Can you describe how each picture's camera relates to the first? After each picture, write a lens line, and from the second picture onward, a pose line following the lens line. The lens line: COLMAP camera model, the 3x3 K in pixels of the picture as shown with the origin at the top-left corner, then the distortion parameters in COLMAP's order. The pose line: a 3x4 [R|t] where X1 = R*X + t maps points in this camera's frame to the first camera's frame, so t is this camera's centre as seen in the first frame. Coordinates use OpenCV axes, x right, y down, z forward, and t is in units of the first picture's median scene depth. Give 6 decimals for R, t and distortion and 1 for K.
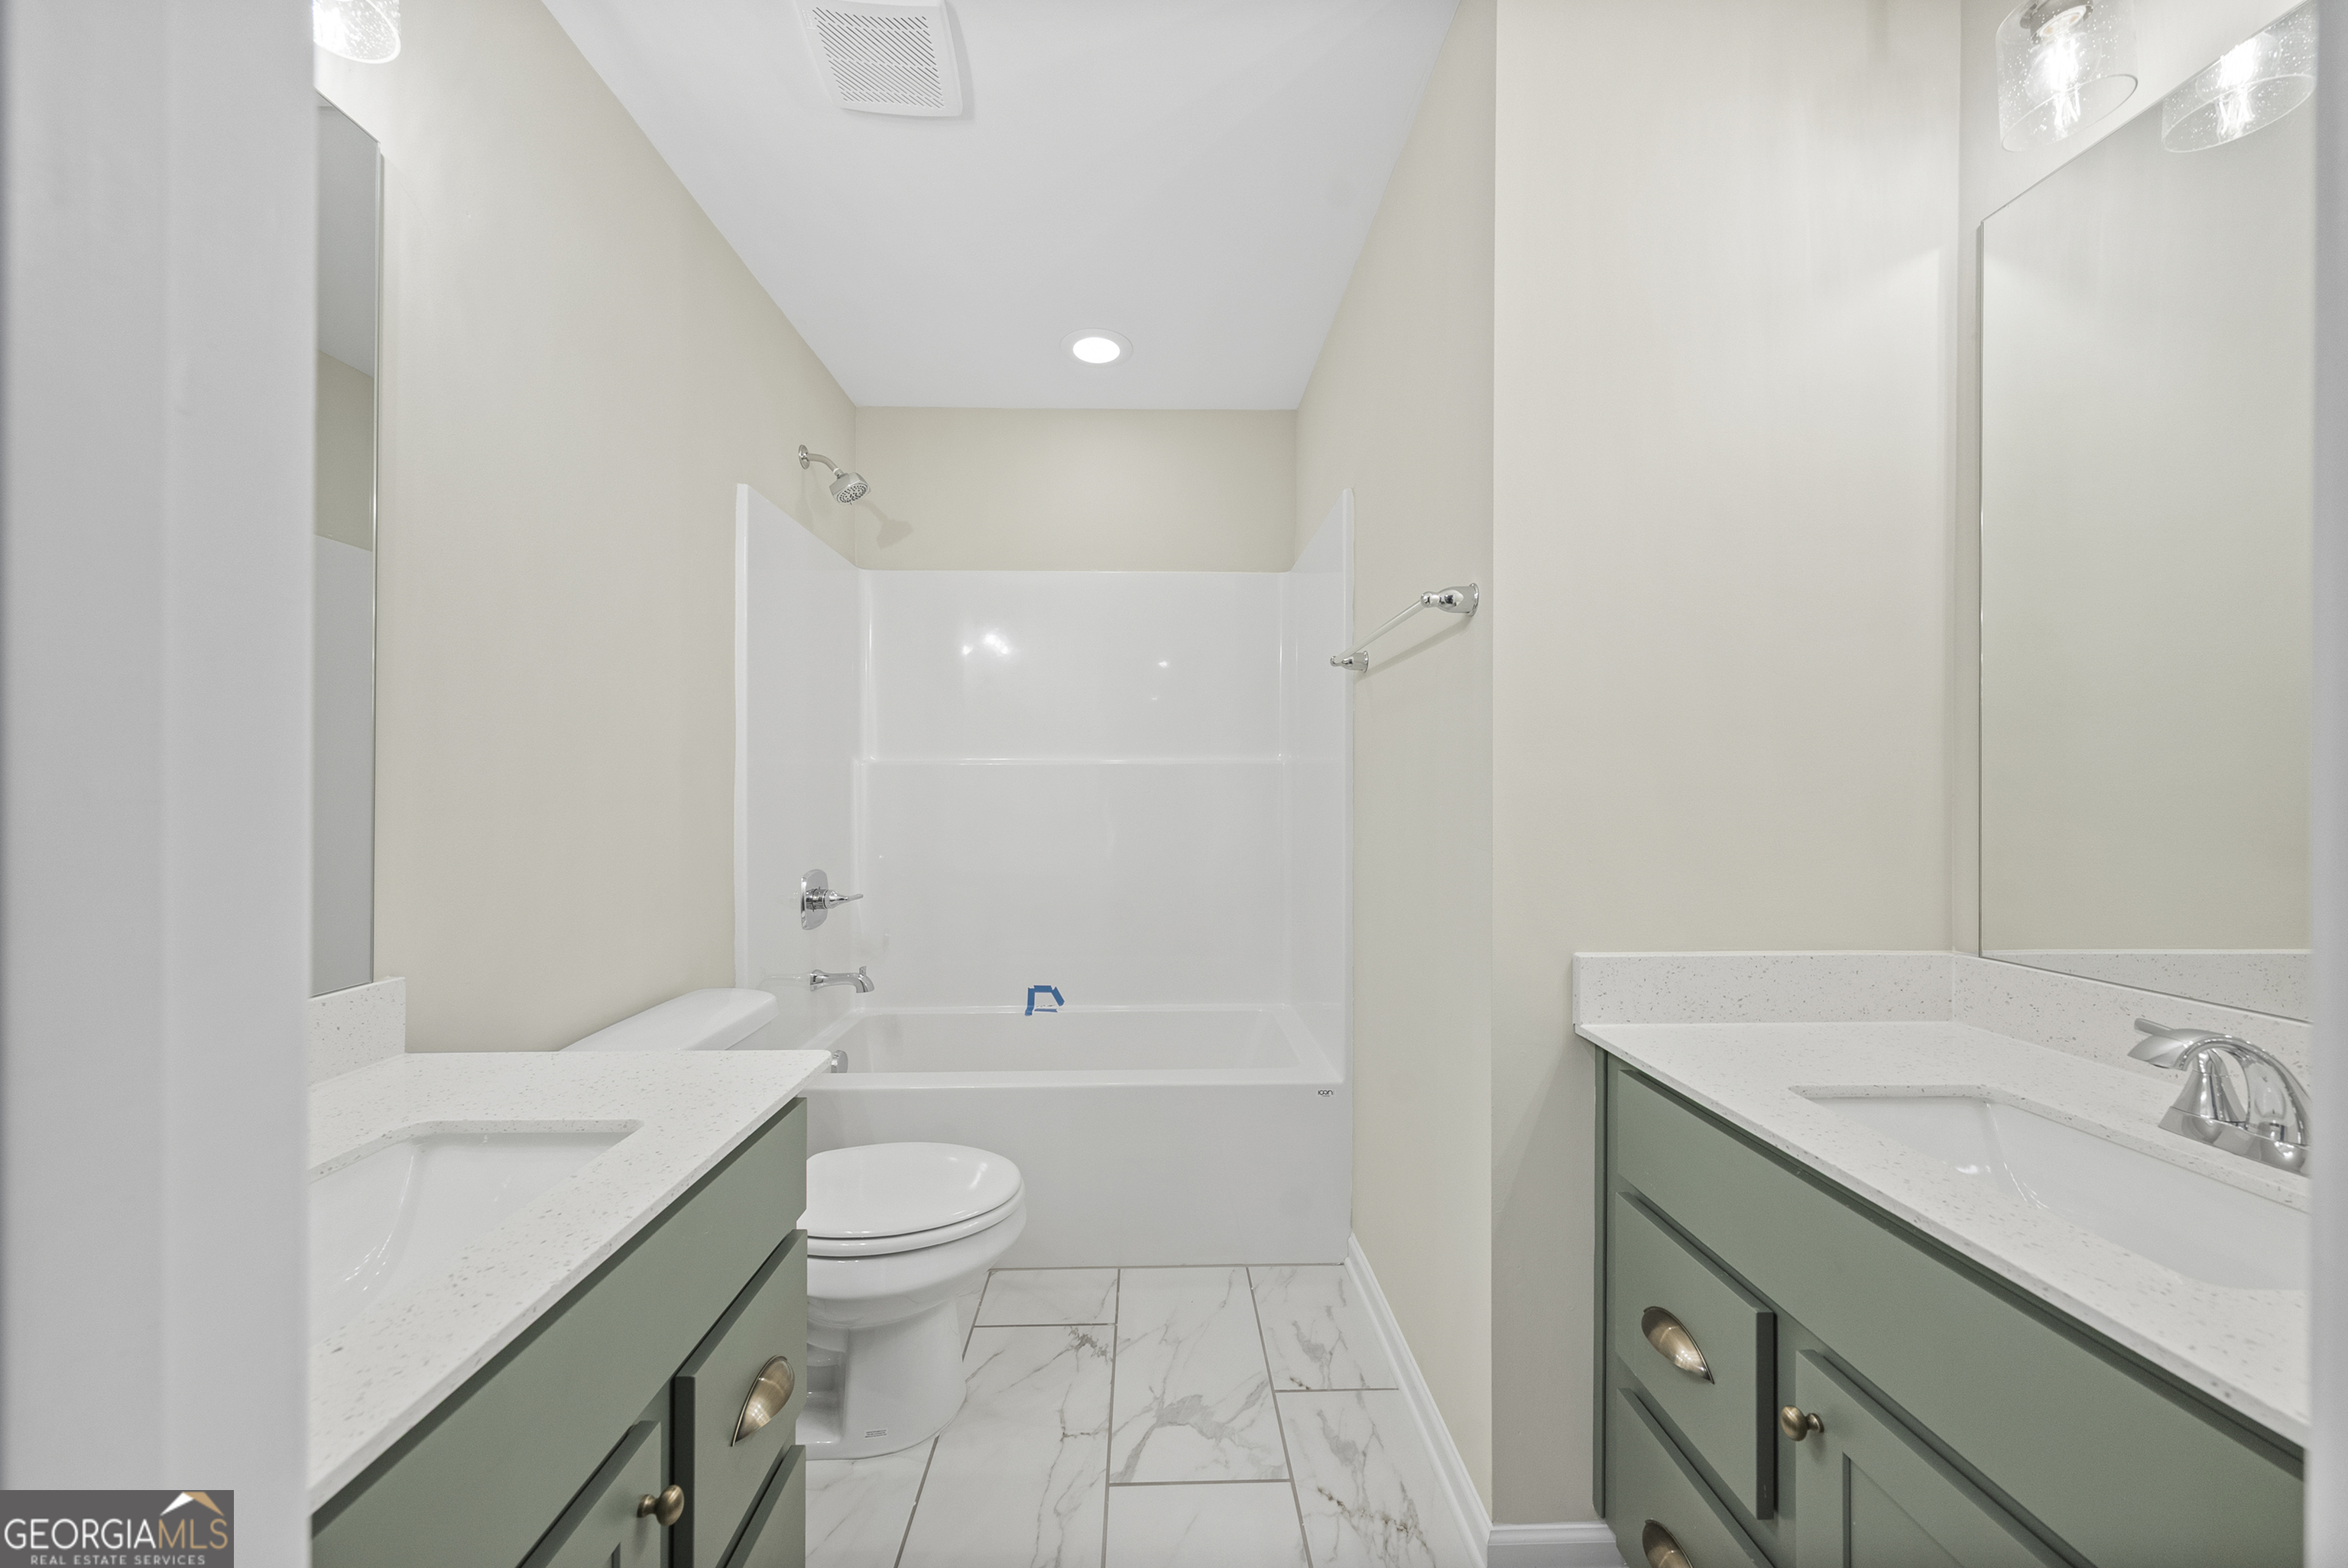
lens RADIAL K [[821.8, 0, 1174.9], [0, 821.8, 783.8], [0, 0, 1]] dist [0.001537, -0.000351]
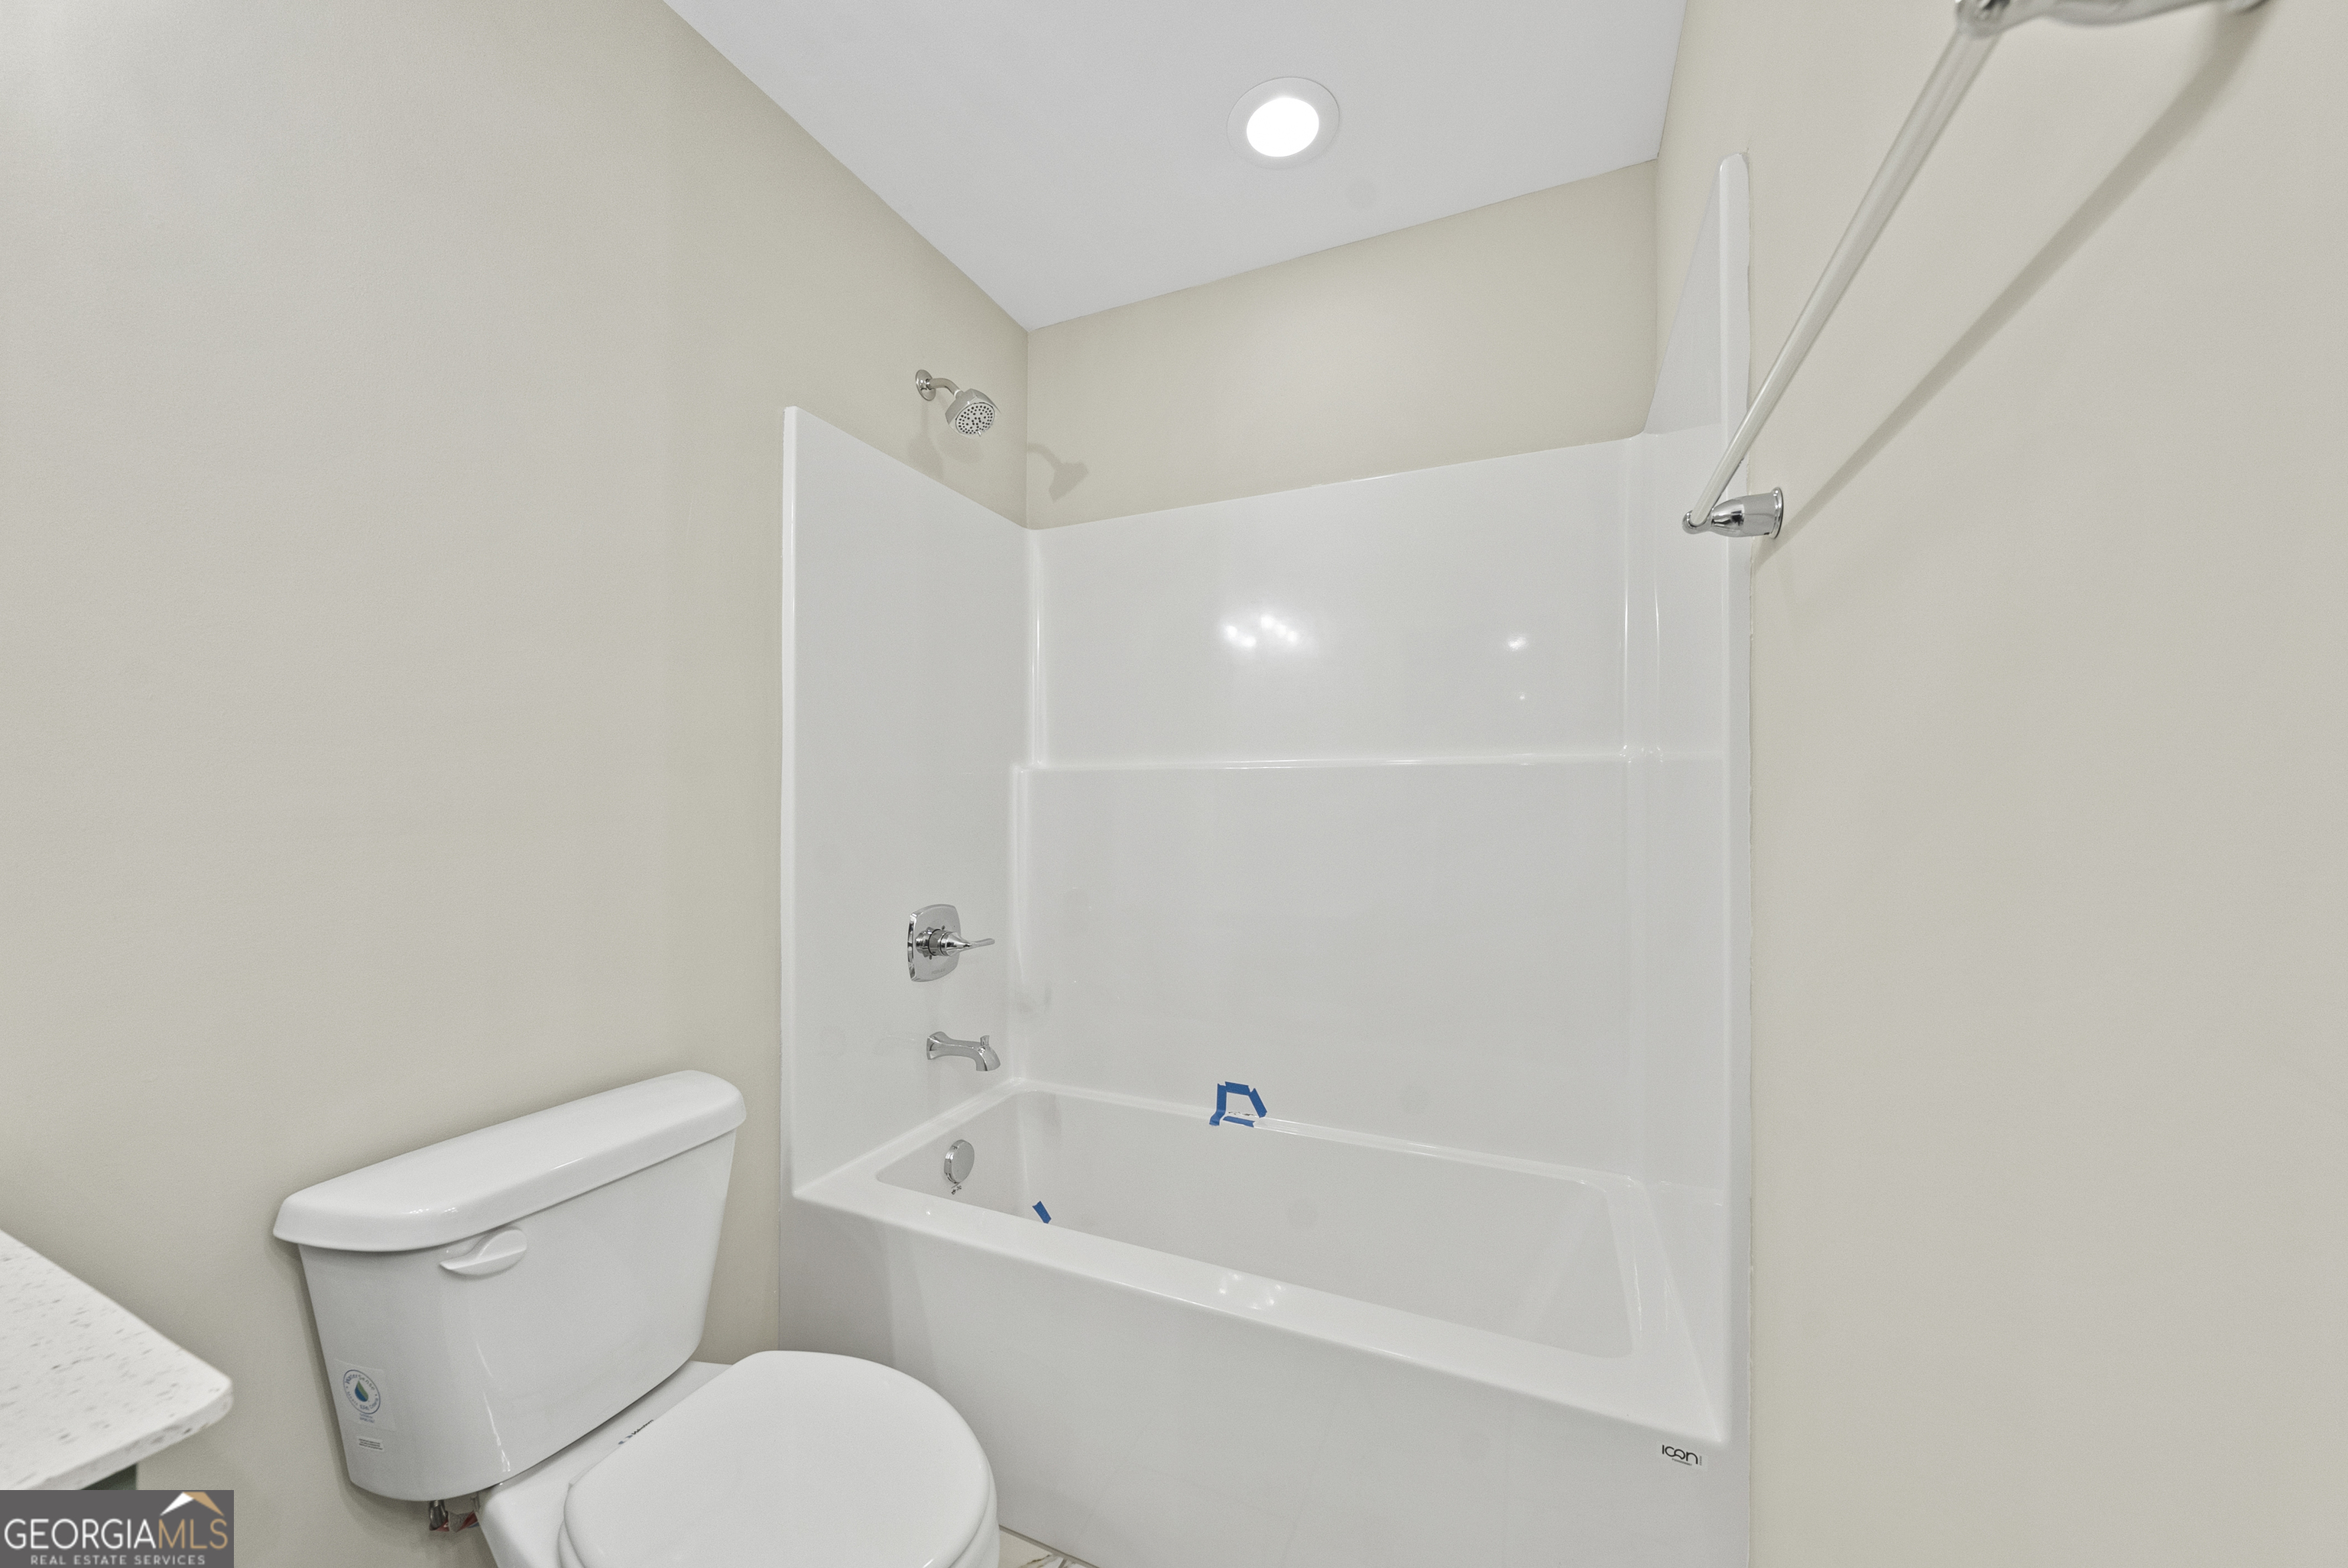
lens RADIAL K [[821.8, 0, 1174.8], [0, 821.8, 791.0], [0, 0, 1]] dist [0.001537, -0.000351]
pose [[0.900107, -0.003250, -0.435657, 0.099819], [0.000717, 0.999982, -0.005978, -0.000010], [0.435669, 0.005068, 0.900093, 0.352170]]
